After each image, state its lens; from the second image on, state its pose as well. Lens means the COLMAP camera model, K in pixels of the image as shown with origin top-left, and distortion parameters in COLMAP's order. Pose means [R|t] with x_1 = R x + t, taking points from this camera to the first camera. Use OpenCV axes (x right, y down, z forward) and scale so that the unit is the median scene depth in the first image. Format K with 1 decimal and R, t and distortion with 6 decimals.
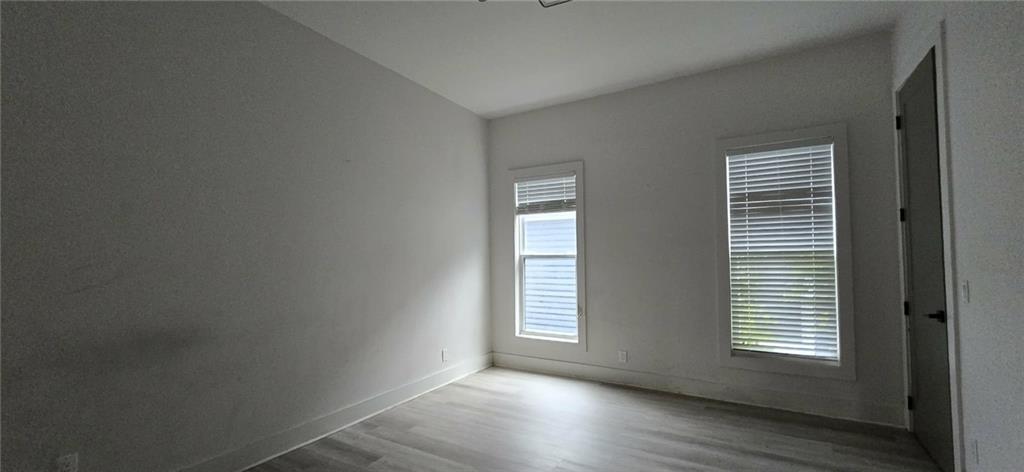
lens RADIAL K [[421.3, 0, 519.3], [0, 421.3, 238.9], [0, 0, 1]] dist [0.006280, -0.000608]
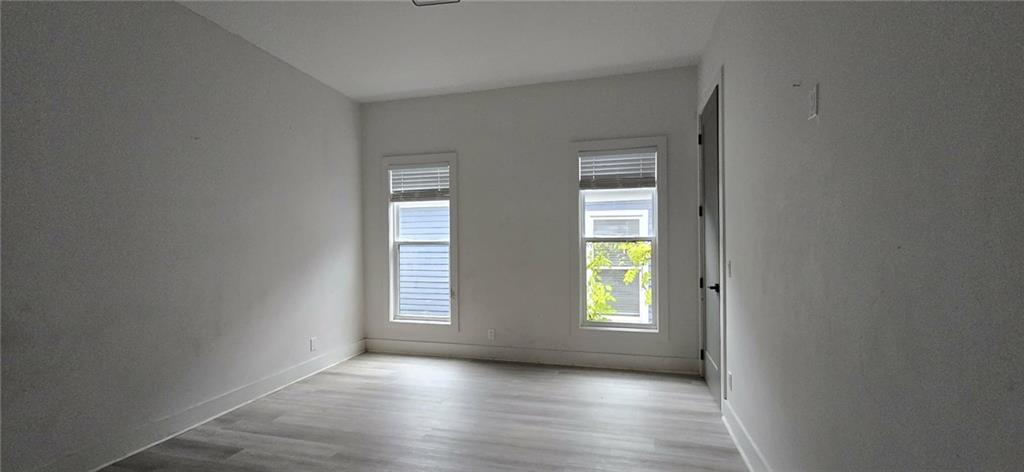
lens RADIAL K [[421.3, 0, 518.4], [0, 421.3, 238.3], [0, 0, 1]] dist [0.006280, -0.000608]
pose [[0.960961, 0.003231, 0.276667, 0.009763], [-0.011778, 0.999503, 0.029235, -0.004003], [-0.276435, -0.031352, 0.960521, -0.070755]]
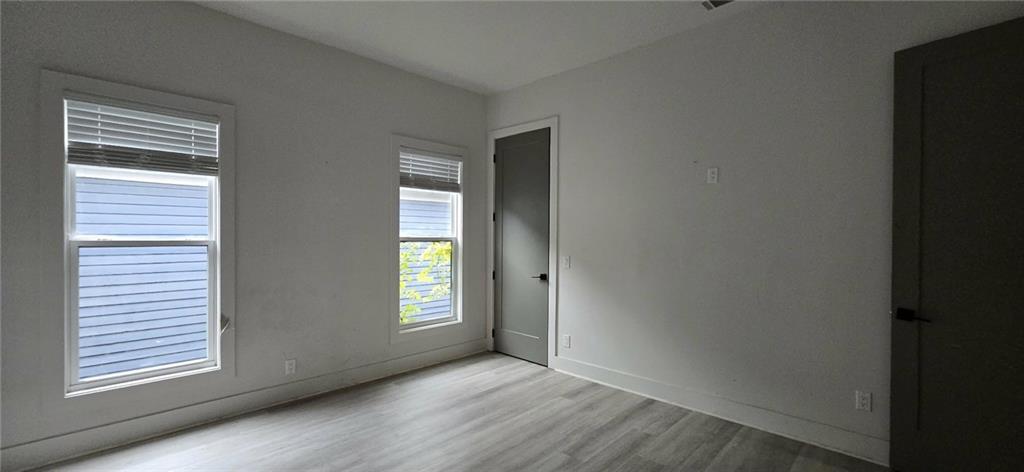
lens RADIAL K [[421.3, 0, 517.0], [0, 421.3, 237.2], [0, 0, 1]] dist [0.006280, -0.000608]
pose [[0.217931, 0.005349, 0.975950, -0.485615], [-0.049007, 0.998783, 0.005469, 0.004557], [-0.974733, -0.049020, 0.217928, 0.438822]]
